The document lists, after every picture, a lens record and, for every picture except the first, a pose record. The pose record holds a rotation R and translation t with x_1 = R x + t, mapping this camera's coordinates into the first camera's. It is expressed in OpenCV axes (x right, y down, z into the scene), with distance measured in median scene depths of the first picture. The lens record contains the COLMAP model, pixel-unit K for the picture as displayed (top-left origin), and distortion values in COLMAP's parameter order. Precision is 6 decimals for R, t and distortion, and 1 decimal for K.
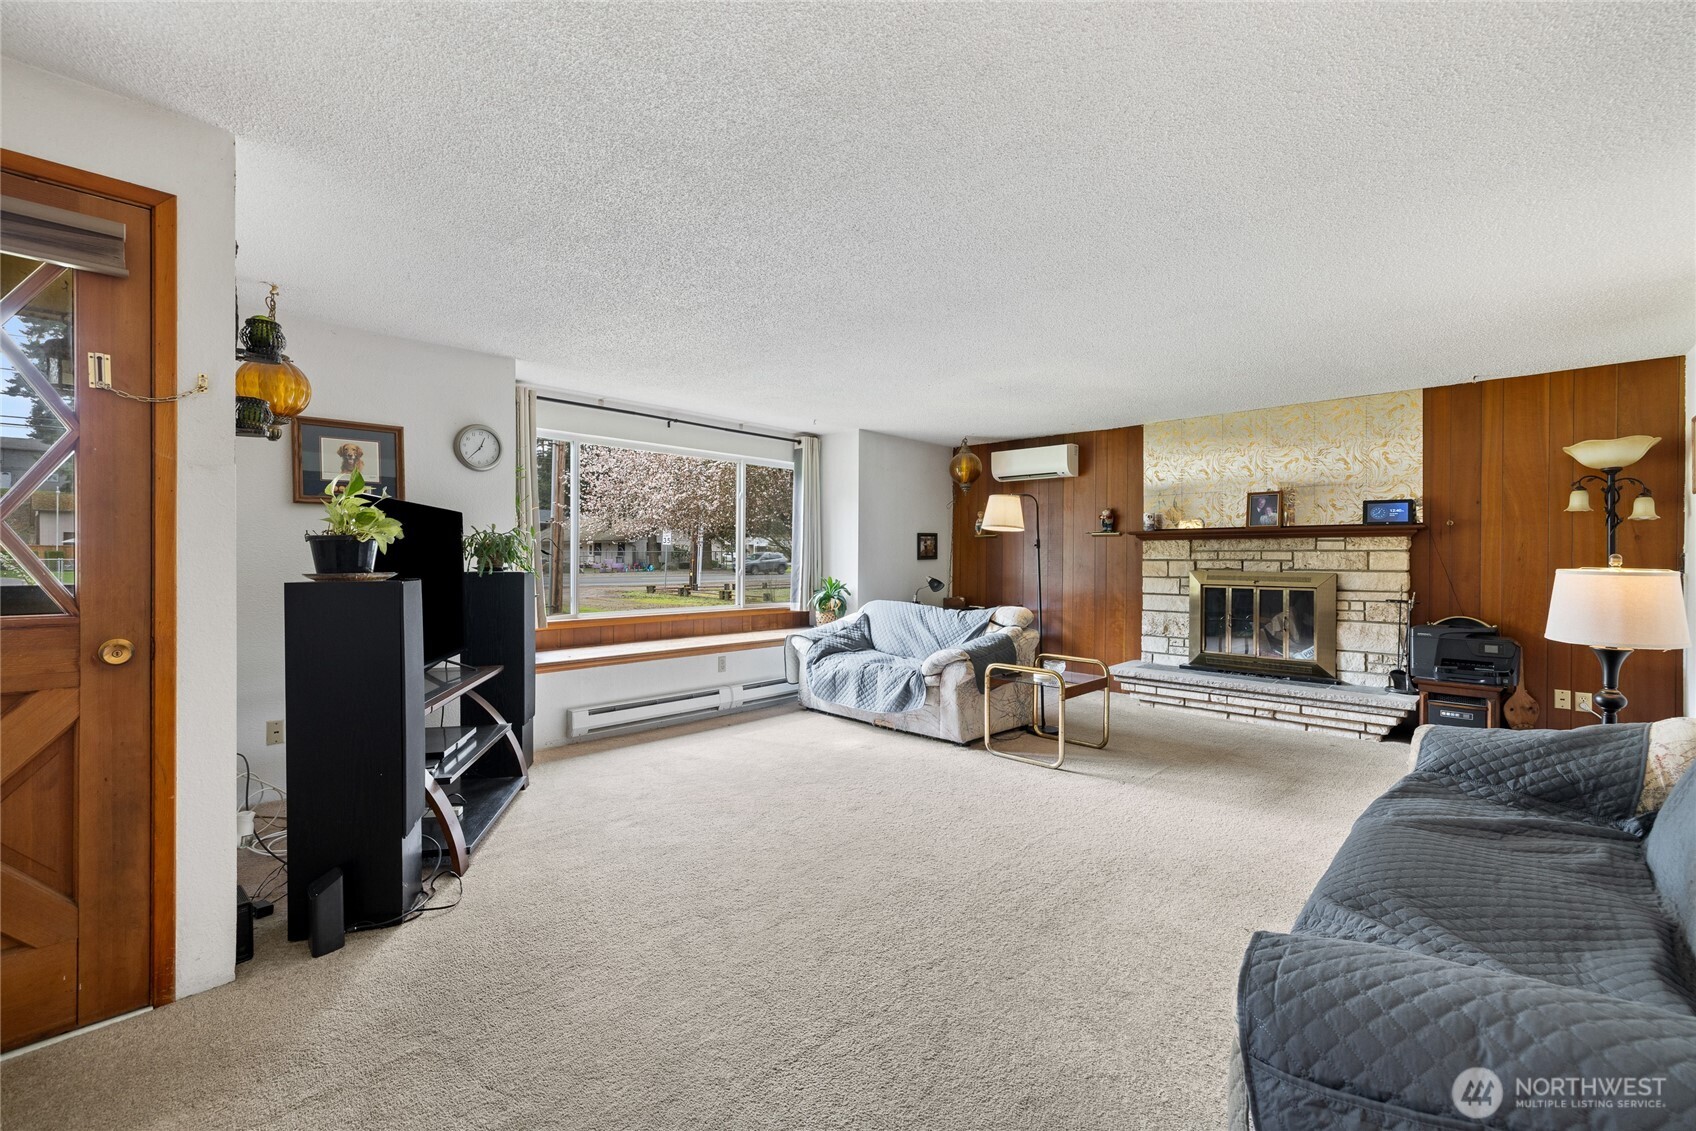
lens RADIAL K [[694.9, 0, 848.0], [0, 694.9, 565.5], [0, 0, 1]] dist [0.001351, 0.000309]
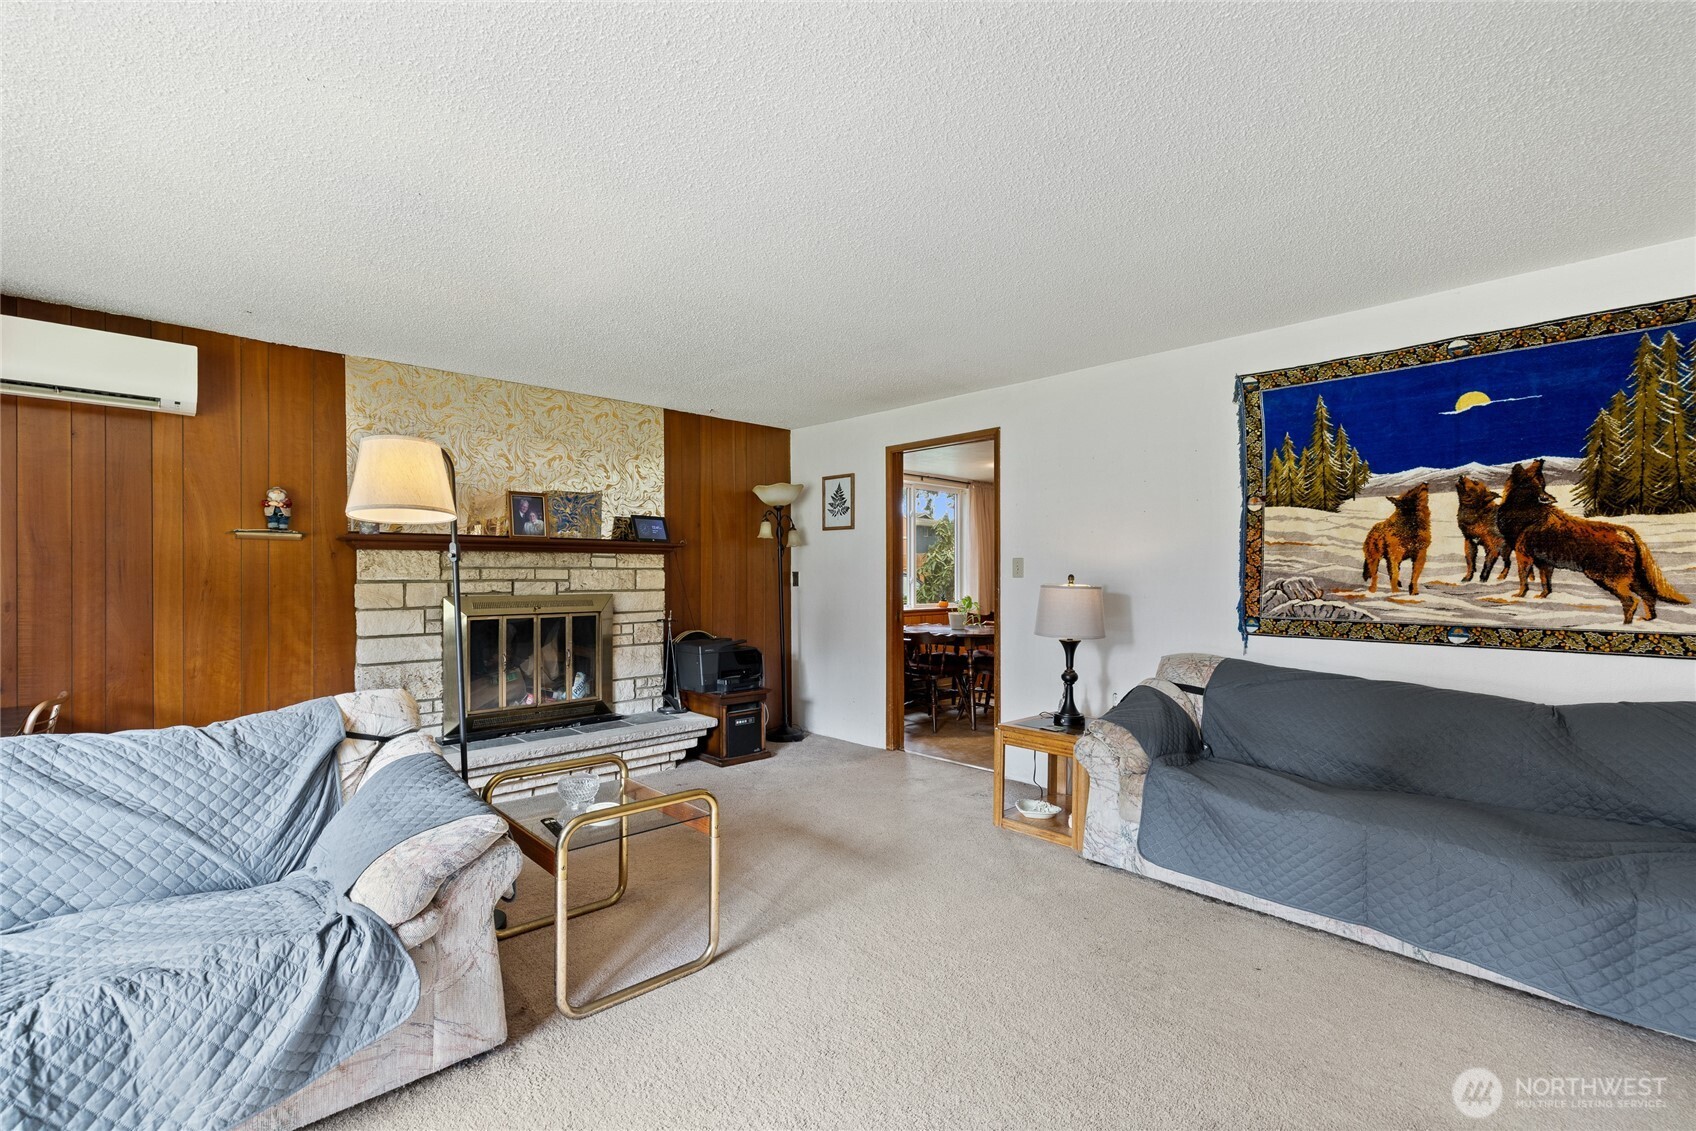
lens RADIAL K [[731.3, 0, 812.8], [0, 731.3, 579.7], [0, 0, 1]] dist [0.001994, 0.000498]
pose [[0.080780, -0.012246, 0.996657, -0.199984], [0.014133, 0.999838, 0.011140, -0.013290], [-0.996632, 0.013186, 0.080940, 0.646348]]
